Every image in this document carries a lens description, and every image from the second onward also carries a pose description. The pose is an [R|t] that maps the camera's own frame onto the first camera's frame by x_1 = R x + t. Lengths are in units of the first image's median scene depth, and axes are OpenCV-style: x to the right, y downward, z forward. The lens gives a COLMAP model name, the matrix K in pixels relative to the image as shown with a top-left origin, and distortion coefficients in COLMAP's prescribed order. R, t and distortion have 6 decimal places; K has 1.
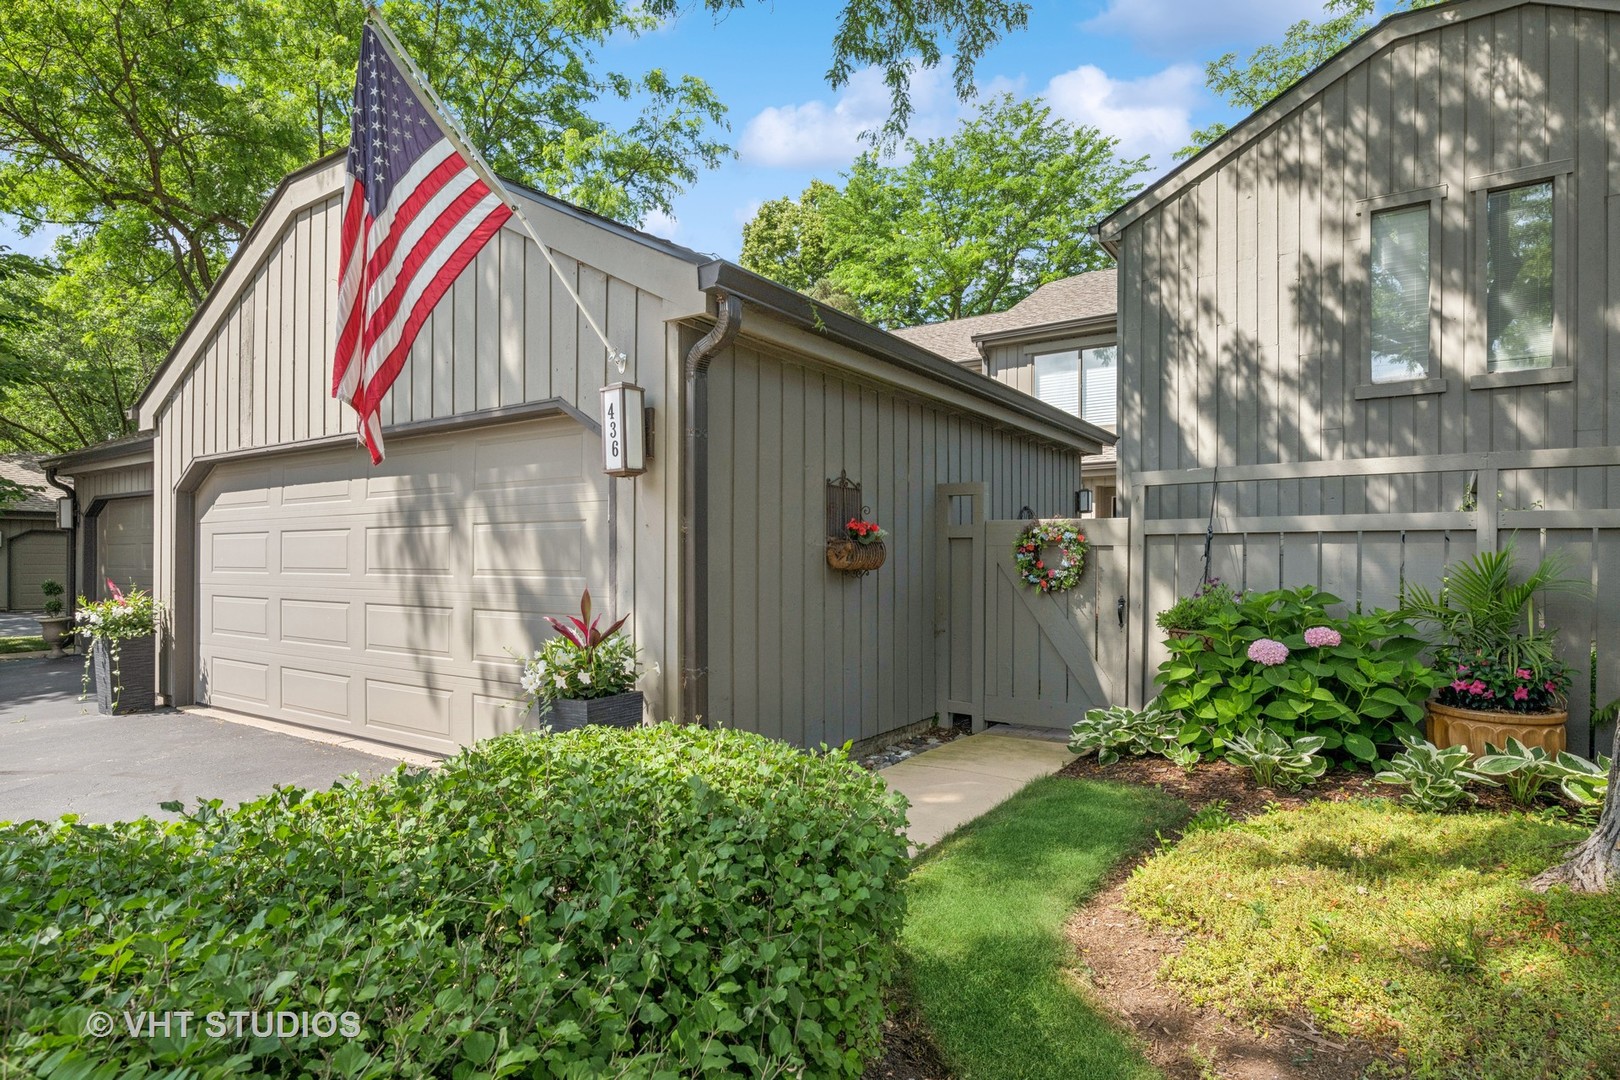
lens RADIAL K [[852.5, 0, 808.2], [0, 852.5, 542.4], [0, 0, 1]] dist [0.010485, 0.006061]
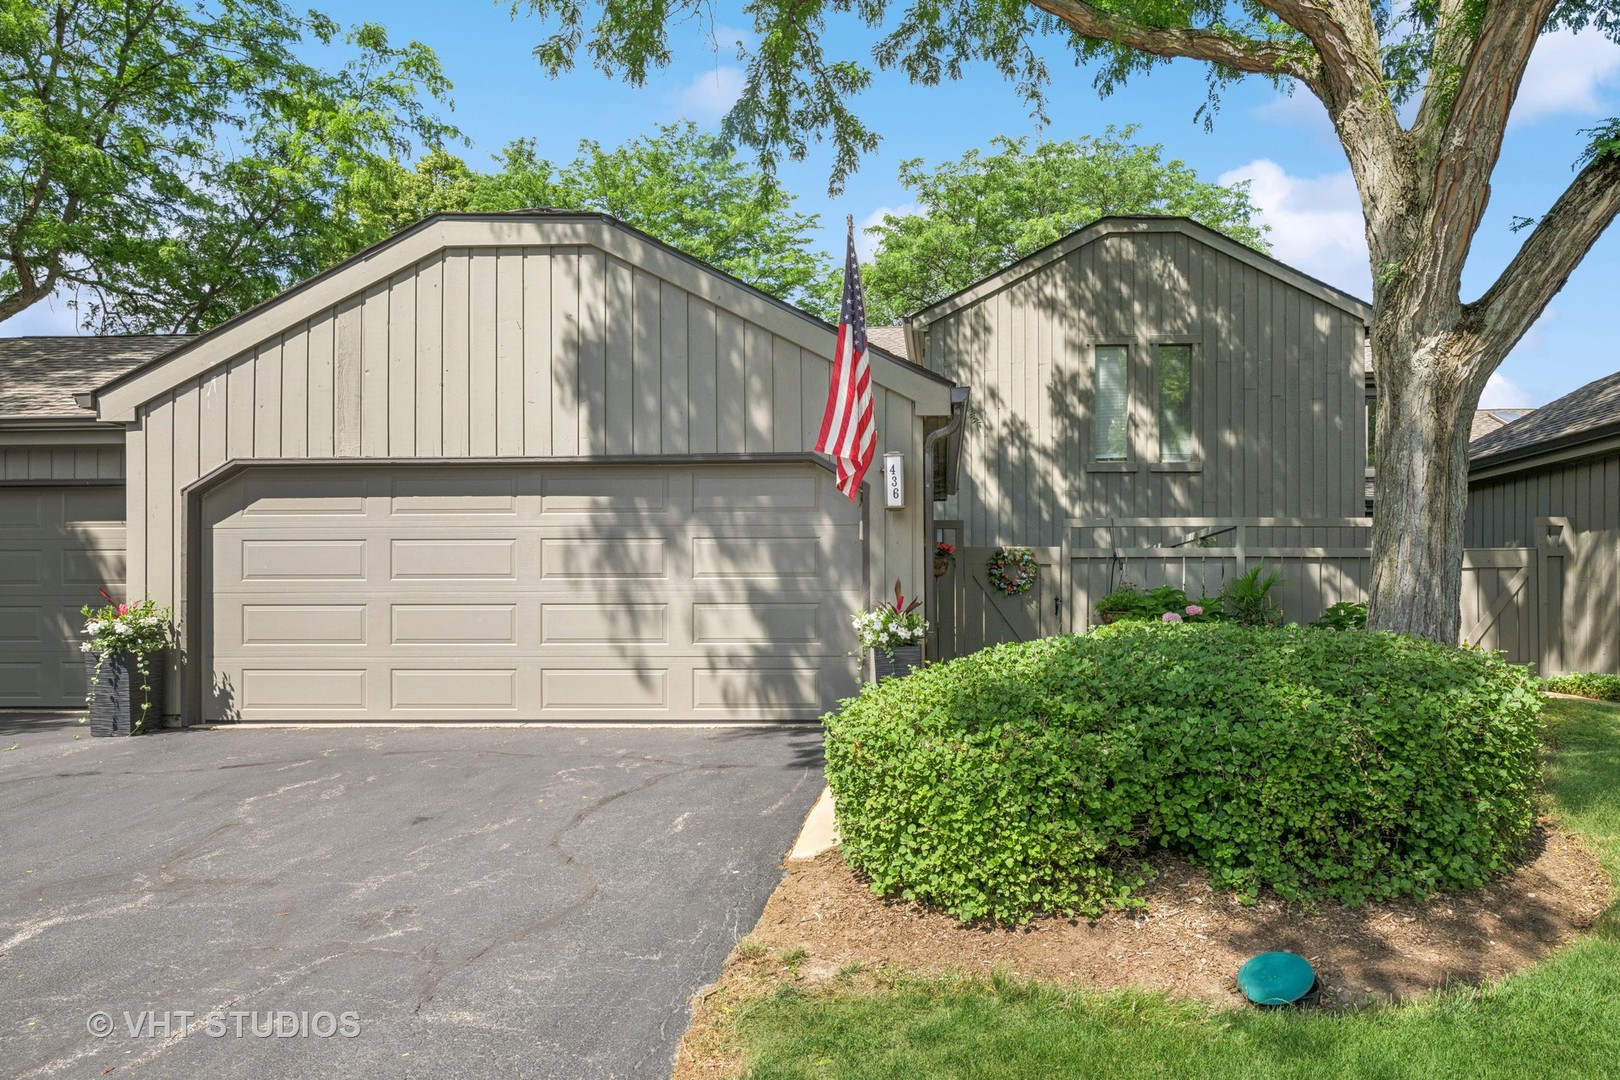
lens RADIAL K [[963.7, 0, 839.8], [0, 963.7, 590.2], [0, 0, 1]] dist [0.019418, 0.001821]
pose [[0.869501, 0.003130, 0.493921, -0.546768], [-0.009355, 0.999905, 0.010131, 0.023407], [-0.493842, -0.013430, 0.869448, -0.227460]]
